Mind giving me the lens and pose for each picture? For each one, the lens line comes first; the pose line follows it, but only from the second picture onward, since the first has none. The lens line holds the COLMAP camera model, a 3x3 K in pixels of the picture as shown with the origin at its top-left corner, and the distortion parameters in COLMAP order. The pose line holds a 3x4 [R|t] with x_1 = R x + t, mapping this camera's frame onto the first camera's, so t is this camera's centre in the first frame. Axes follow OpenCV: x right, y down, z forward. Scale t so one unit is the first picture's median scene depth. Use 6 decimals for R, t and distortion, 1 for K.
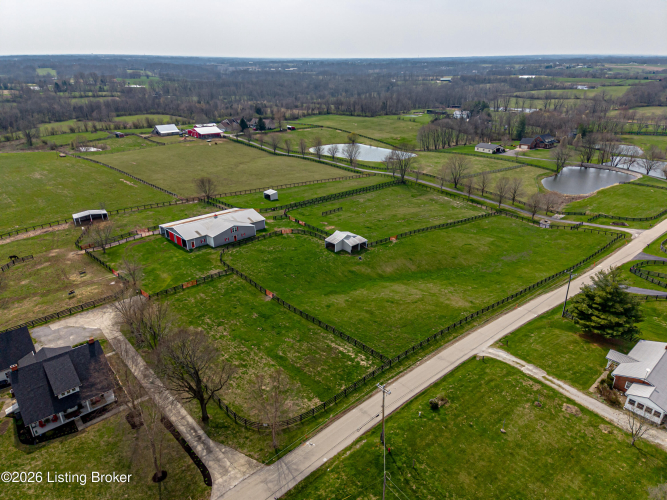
lens RADIAL K [[417.4, 0, 333.5], [0, 417.4, 250.0], [0, 0, 1]] dist [0.142153, -0.000949]
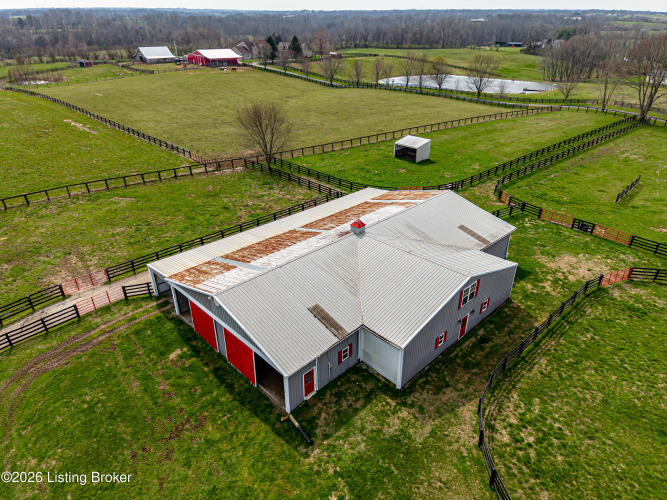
lens RADIAL K [[437.9, 0, 333.5], [0, 437.9, 250.0], [0, 0, 1]] dist [0.113763, -0.002209]
pose [[0.999990, -0.003742, -0.002333, -0.234881], [0.003906, 0.997166, 0.075128, -0.068611], [0.002045, -0.075137, 0.997171, 0.583708]]
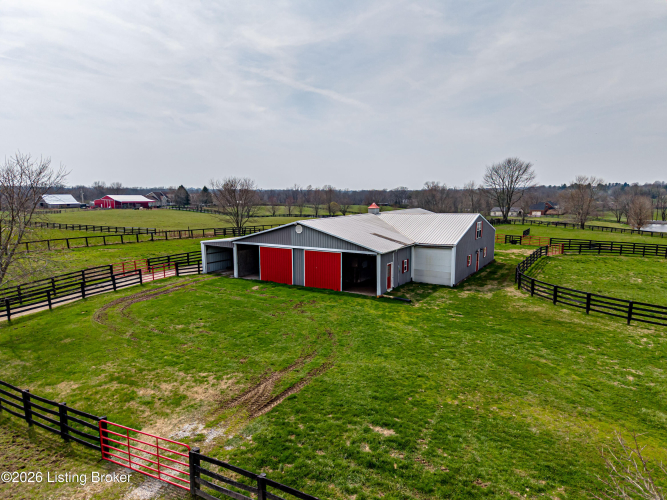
lens RADIAL K [[437.9, 0, 333.5], [0, 437.9, 250.0], [0, 0, 1]] dist [0.113763, -0.002209]
pose [[0.968609, -0.040286, 0.245302, -0.313316], [0.104752, 0.961039, -0.255795, 0.025158], [-0.225440, 0.273461, 0.935091, 0.562228]]
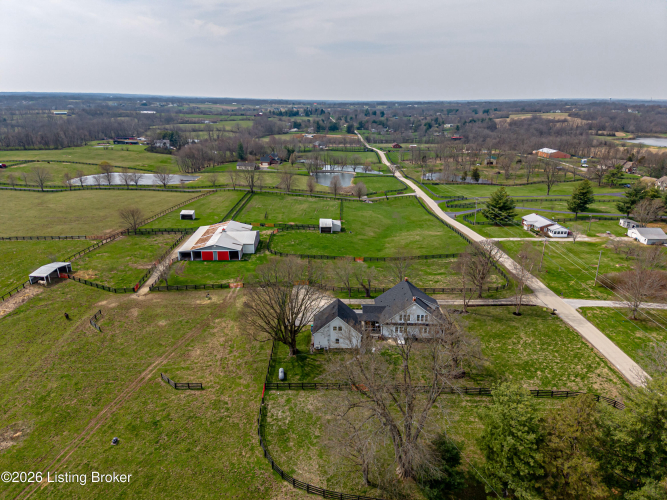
lens RADIAL K [[417.4, 0, 333.5], [0, 417.4, 250.0], [0, 0, 1]] dist [0.142153, -0.000949]
pose [[0.674533, -0.245422, 0.696256, -0.654612], [0.295221, 0.954104, 0.050300, -0.005429], [-0.676646, 0.171620, 0.716029, 0.082033]]
